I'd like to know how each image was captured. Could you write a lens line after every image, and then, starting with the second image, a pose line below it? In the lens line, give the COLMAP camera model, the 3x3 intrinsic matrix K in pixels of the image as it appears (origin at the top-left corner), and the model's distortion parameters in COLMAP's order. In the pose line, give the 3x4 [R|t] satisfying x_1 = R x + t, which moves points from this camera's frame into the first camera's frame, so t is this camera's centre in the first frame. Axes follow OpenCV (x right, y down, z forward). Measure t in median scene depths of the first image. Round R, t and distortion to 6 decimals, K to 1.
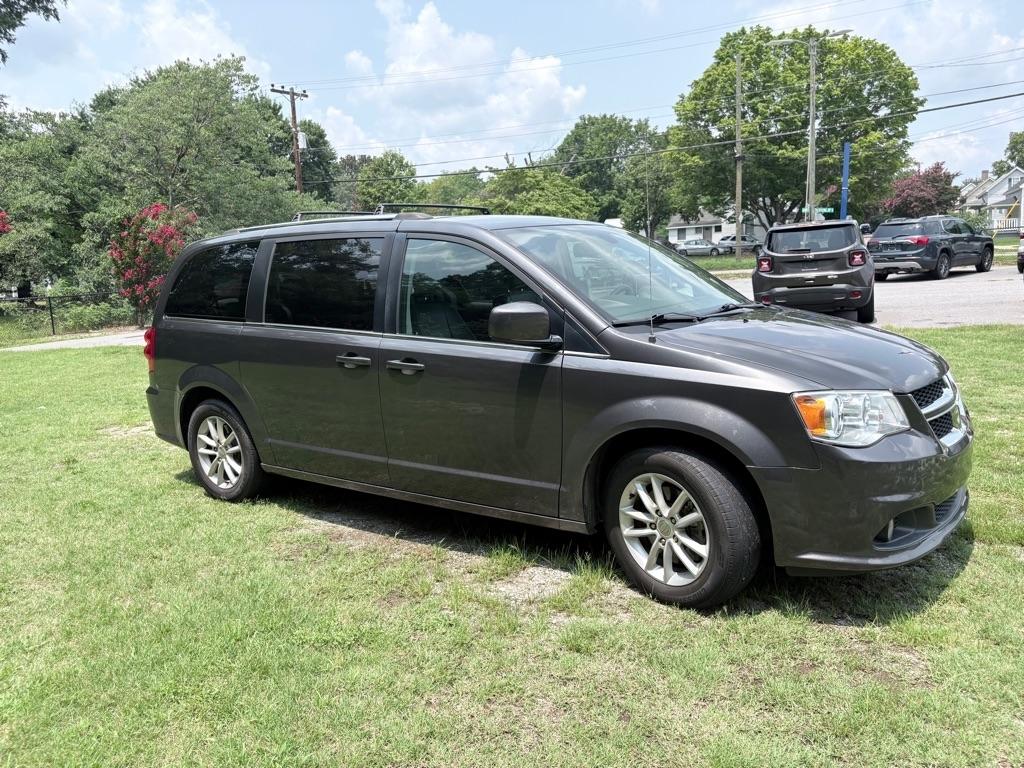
lens RADIAL K [[797.1, 0, 509.9], [0, 797.1, 374.4], [0, 0, 1]] dist [0.031341, -0.017150]
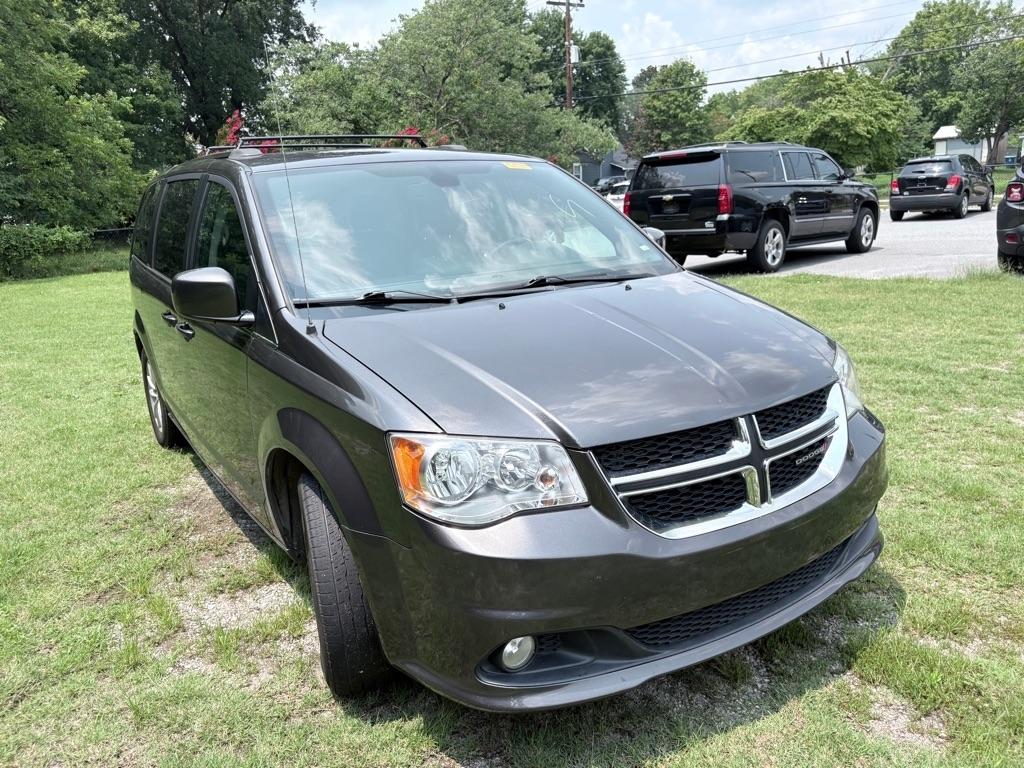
lens RADIAL K [[790.9, 0, 512.0], [0, 790.9, 384.0], [0, 0, 1]] dist [0.049738, -0.071938]
pose [[0.924275, 0.093451, -0.370112, 0.066678], [-0.050680, 0.991029, 0.123666, -0.010070], [0.378348, -0.095544, 0.920719, 0.041465]]
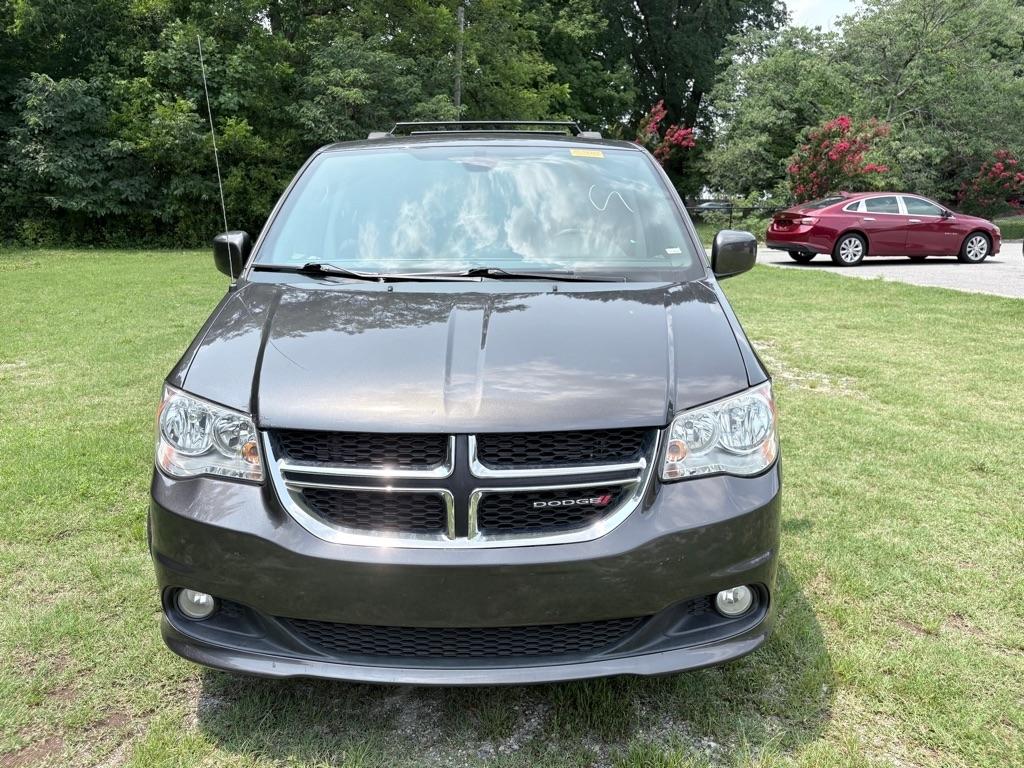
lens RADIAL K [[790.9, 0, 512.0], [0, 790.9, 384.0], [0, 0, 1]] dist [0.049738, -0.071938]
pose [[0.569037, 0.238384, -0.787001, 0.109183], [-0.145306, 0.971147, 0.189100, -0.015690], [0.809372, 0.006751, 0.587257, 0.079446]]
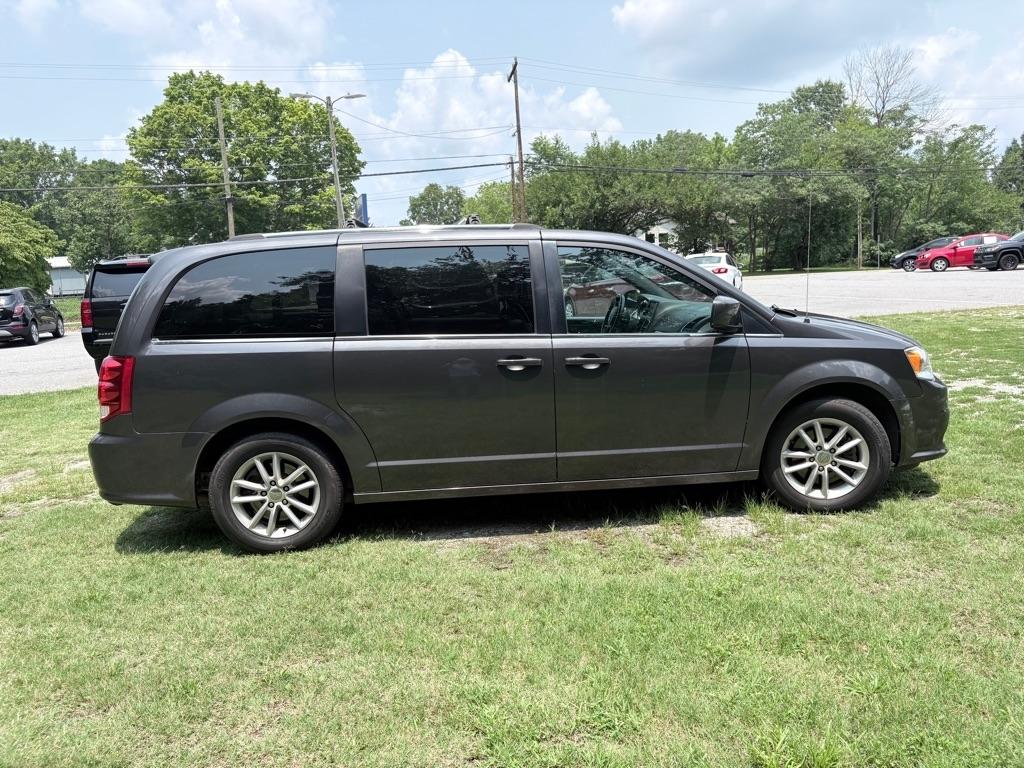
lens RADIAL K [[797.4, 0, 507.8], [0, 797.4, 363.7], [0, 0, 1]] dist [0.055673, -0.060246]
pose [[0.761247, -0.060488, 0.645635, -0.113807], [0.105358, 0.993948, -0.031104, 0.001934], [-0.639846, 0.091700, 0.763013, 0.029854]]
